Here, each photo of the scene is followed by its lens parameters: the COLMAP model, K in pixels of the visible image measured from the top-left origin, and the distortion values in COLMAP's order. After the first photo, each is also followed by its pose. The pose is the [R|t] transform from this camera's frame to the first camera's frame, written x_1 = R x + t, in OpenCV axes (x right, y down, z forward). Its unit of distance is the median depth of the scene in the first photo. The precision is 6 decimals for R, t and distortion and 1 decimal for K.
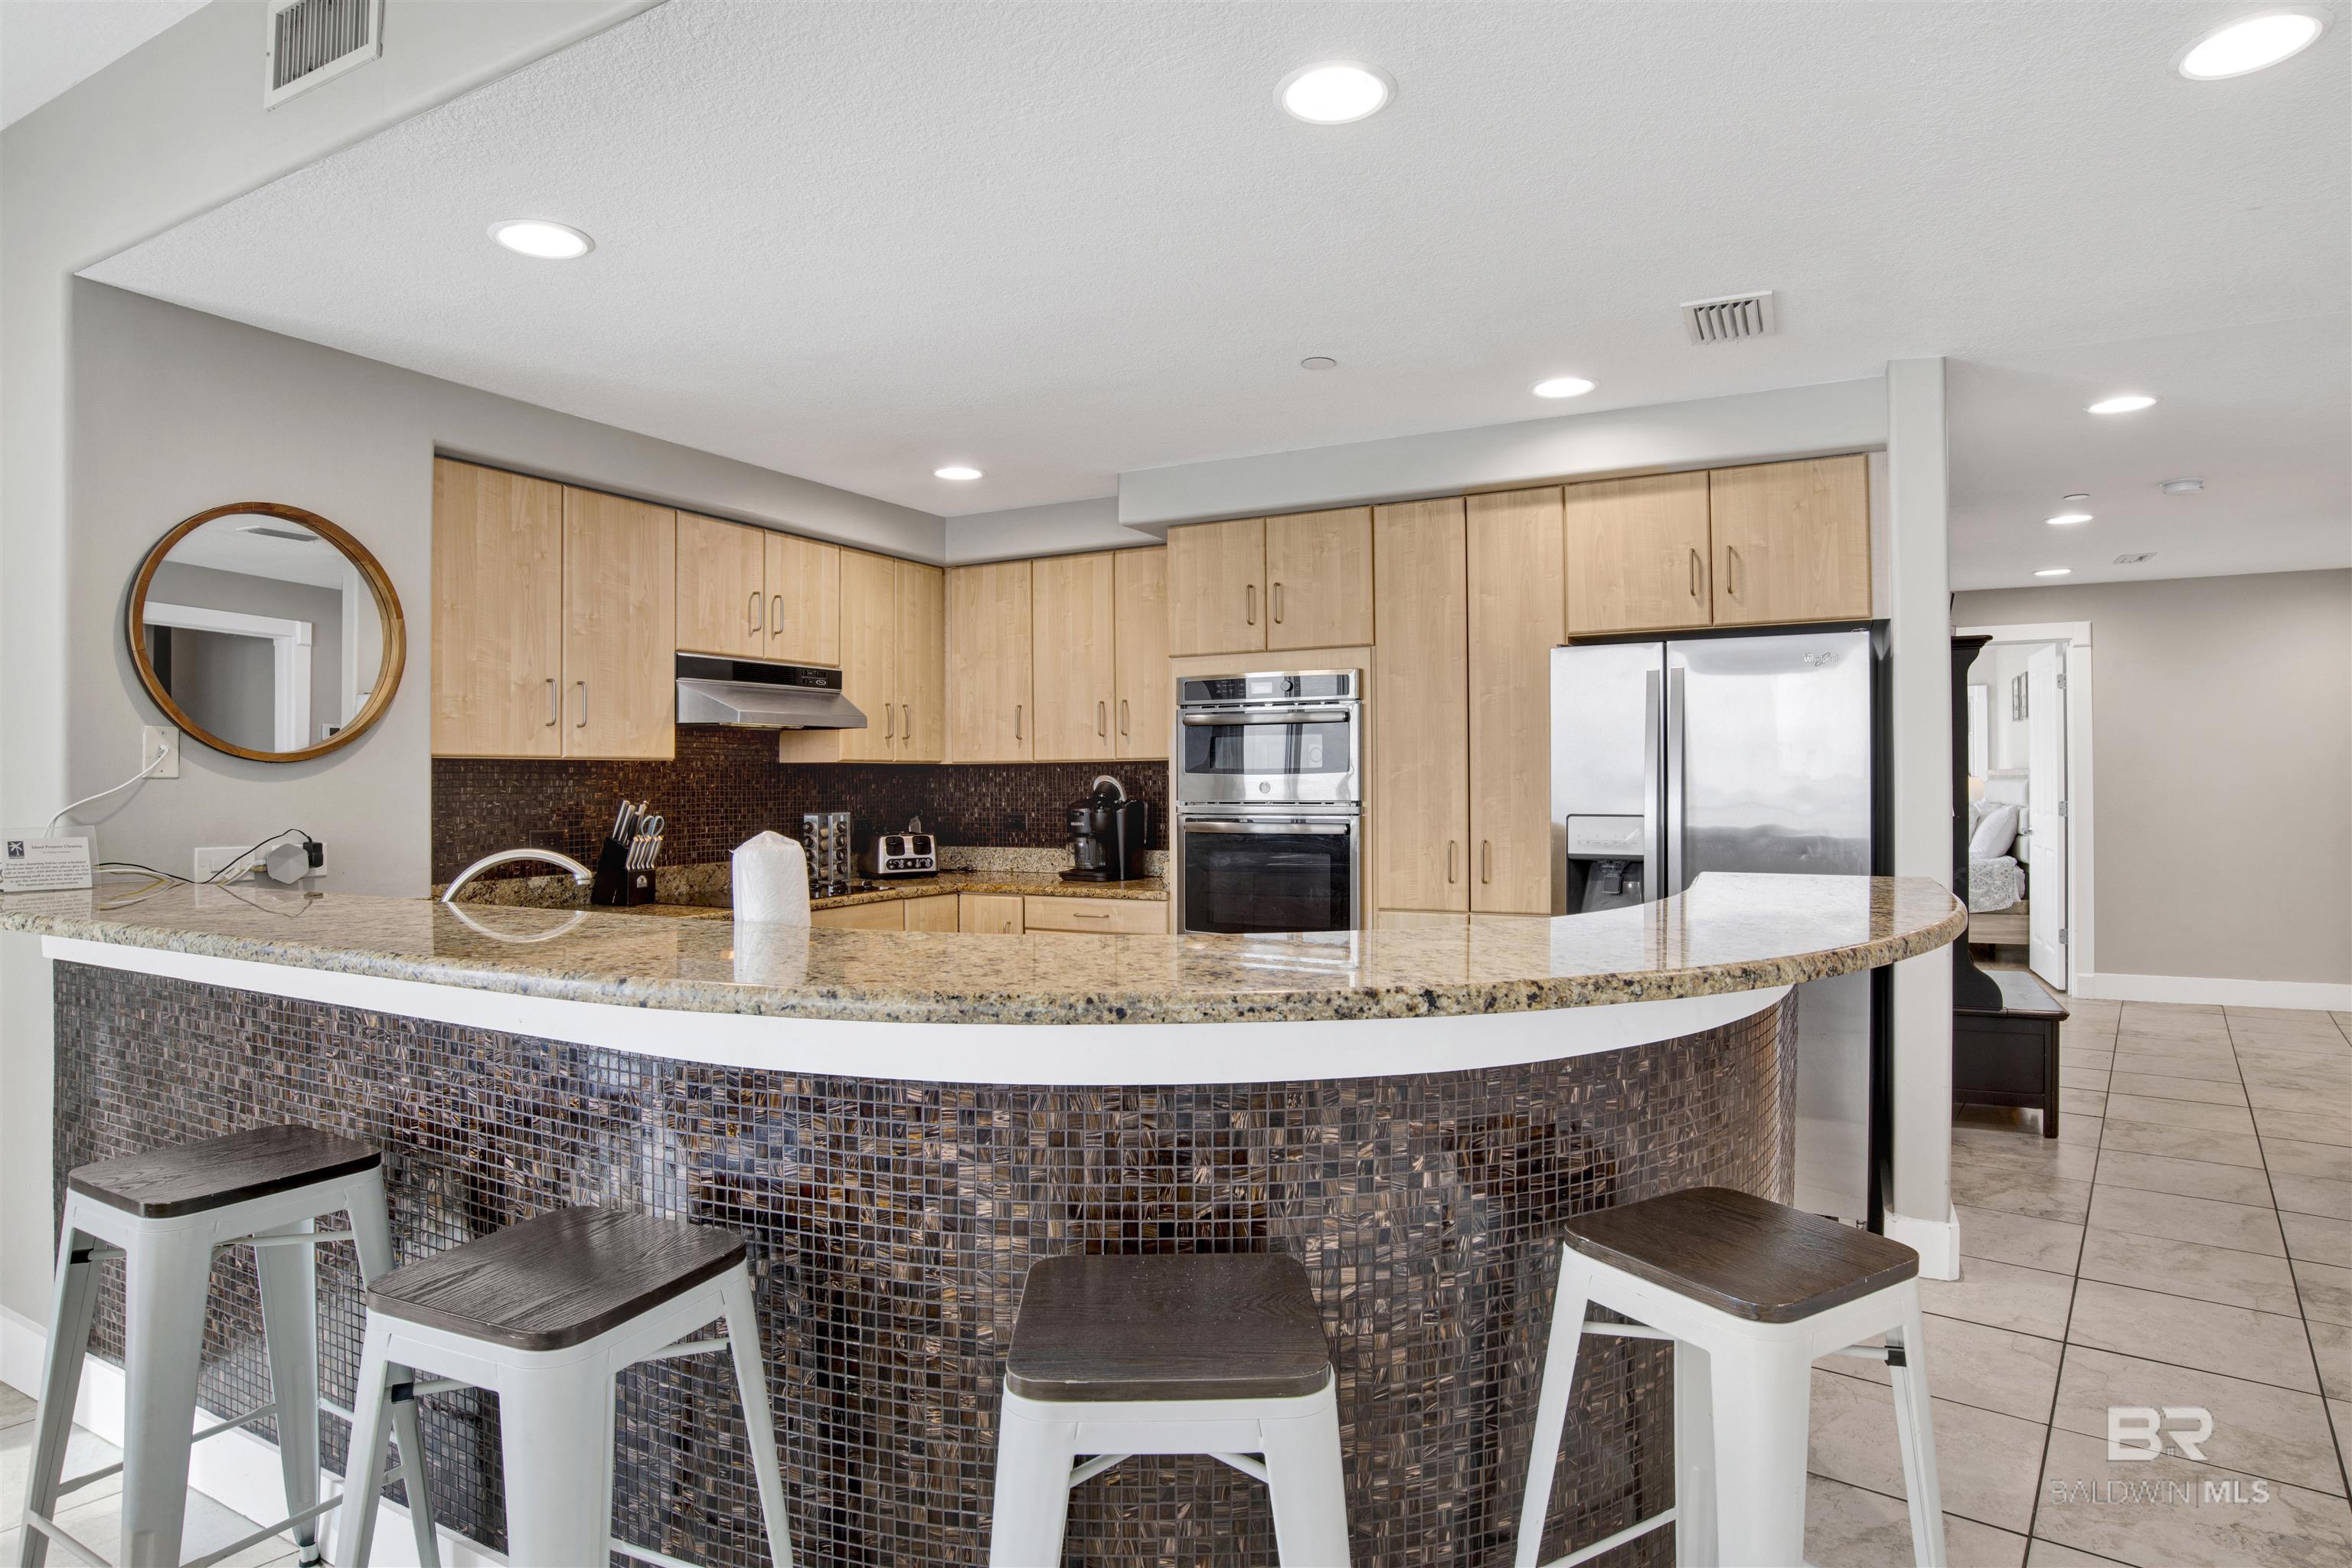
lens RADIAL K [[1268.0, 0, 1176.0], [0, 1268.0, 784.0], [0, 0, 1]] dist [-0.084853, 0.036105]
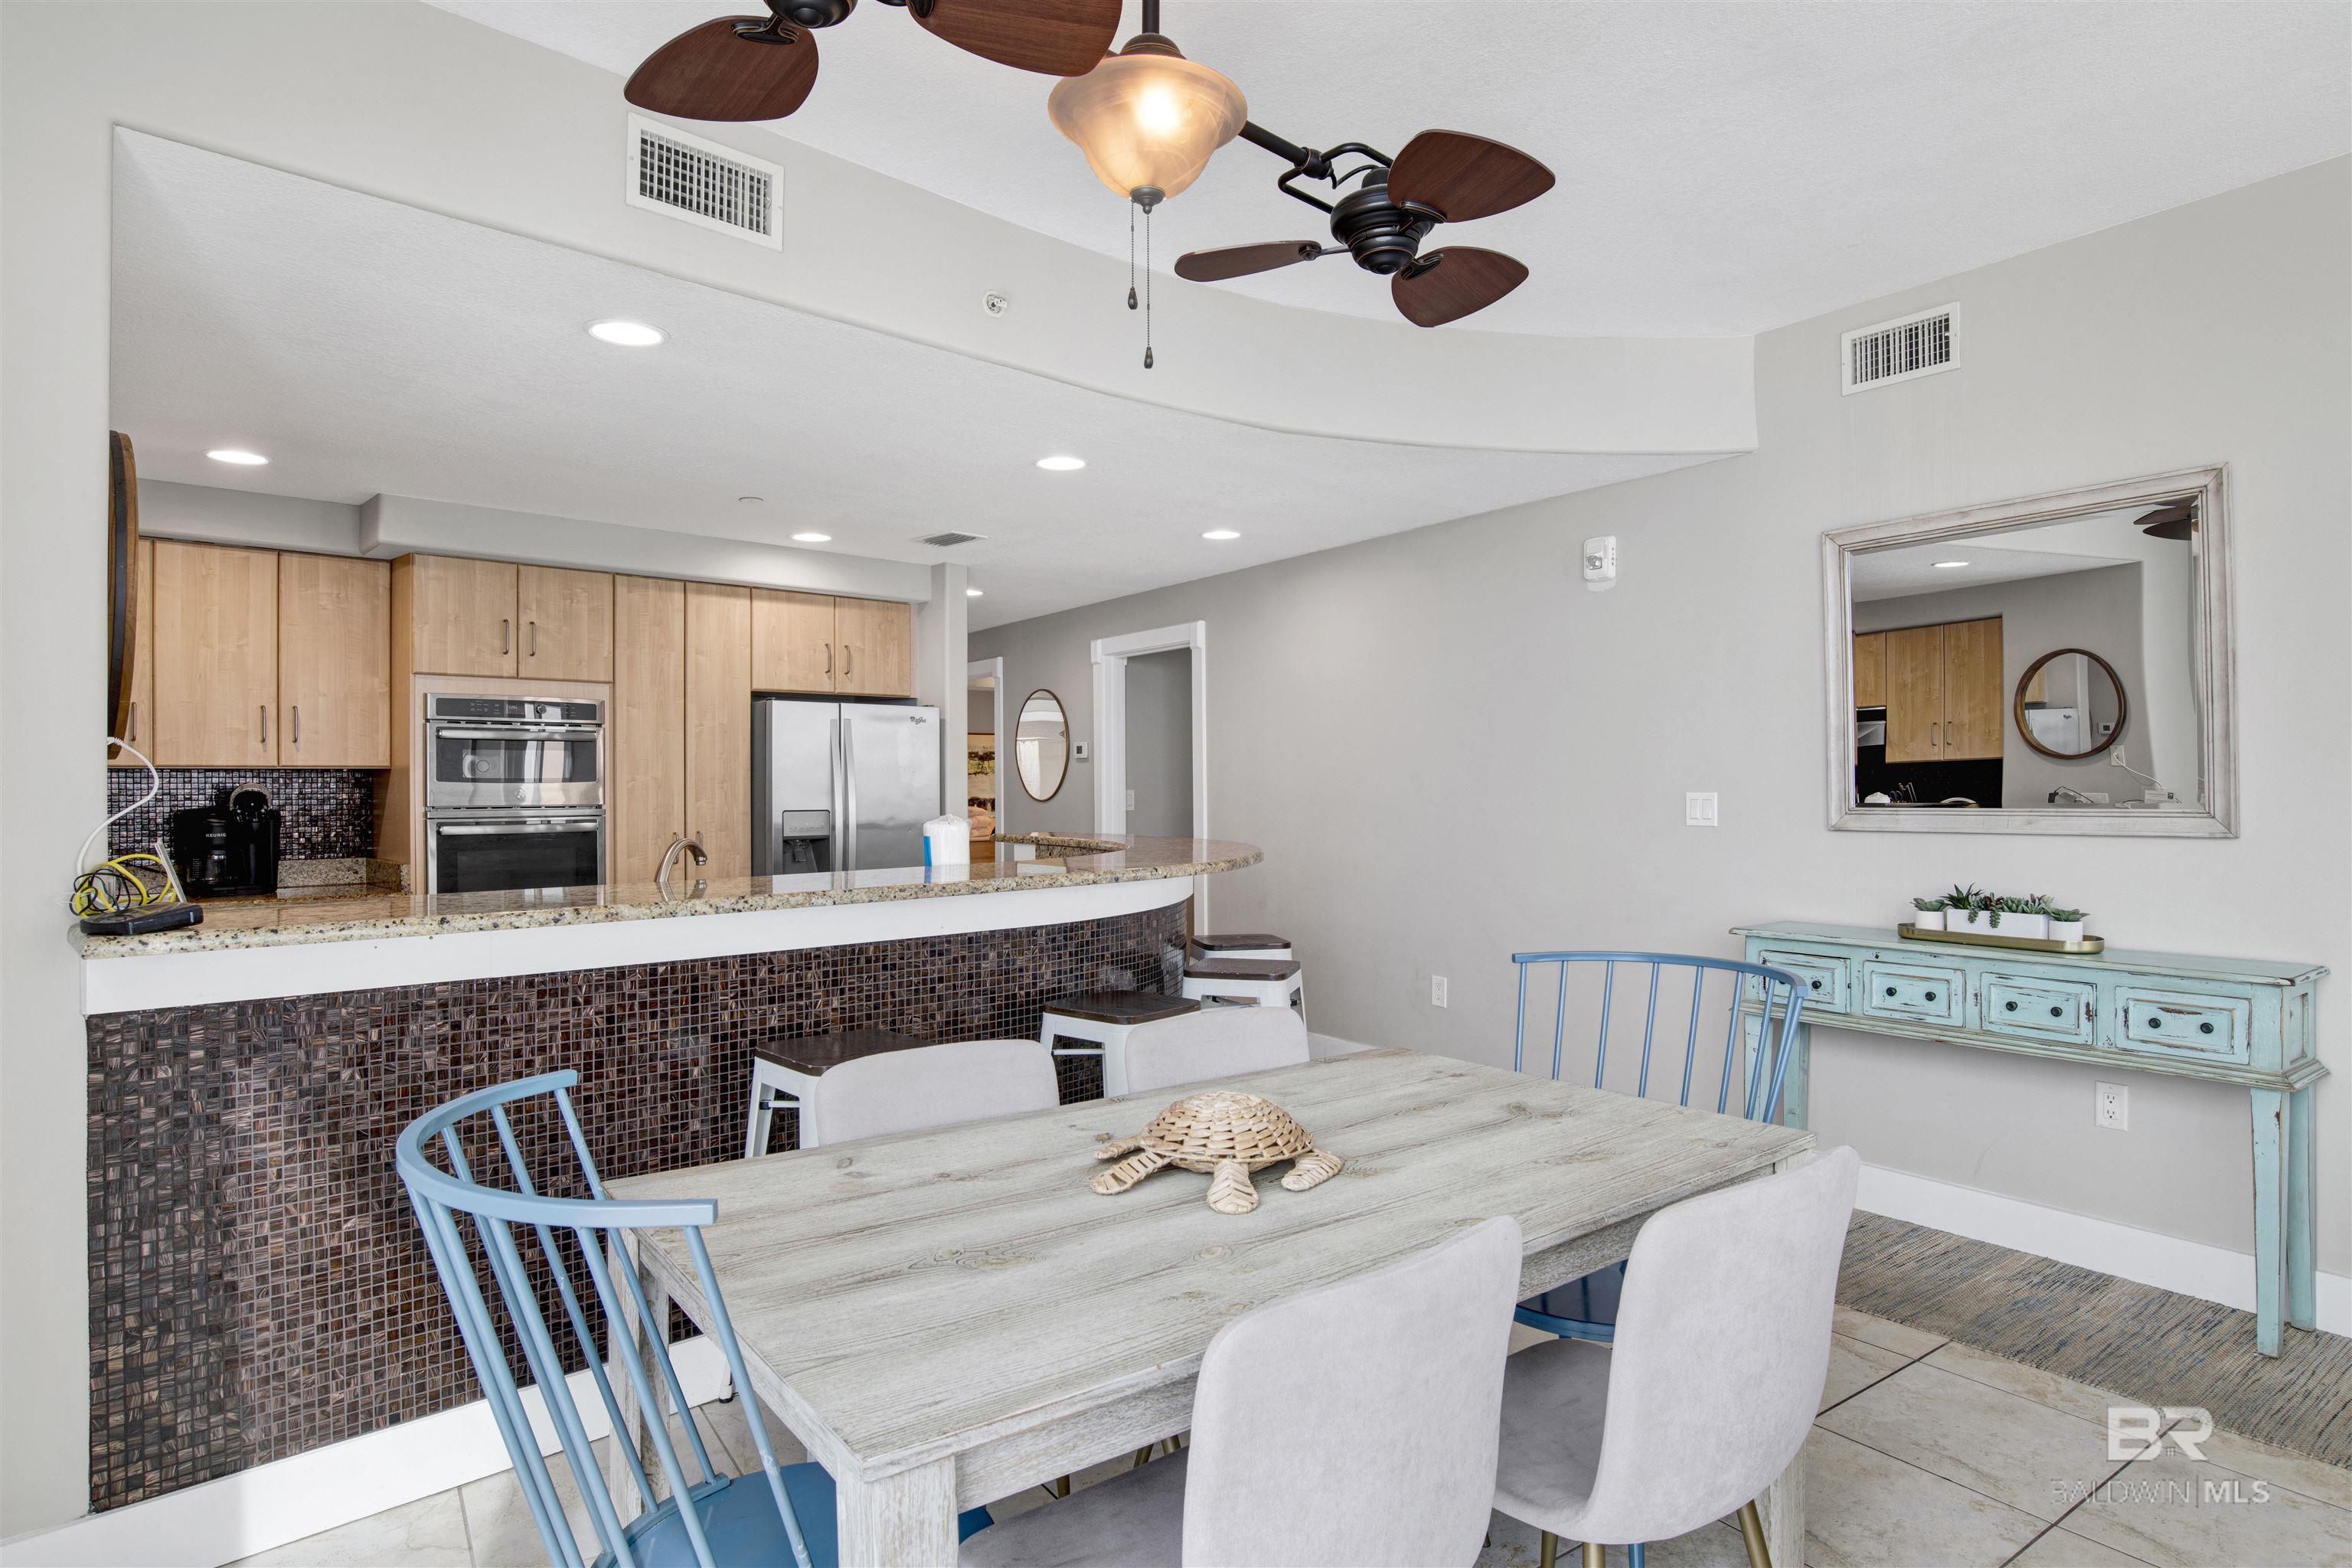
lens RADIAL K [[1268.0, 0, 1176.0], [0, 1268.0, 784.0], [0, 0, 1]] dist [-0.084853, 0.036105]
pose [[0.302575, 0.005810, 0.953108, -0.833545], [0.005085, 0.999957, -0.007711, 0.005007], [-0.953112, 0.007180, 0.302532, 0.071893]]
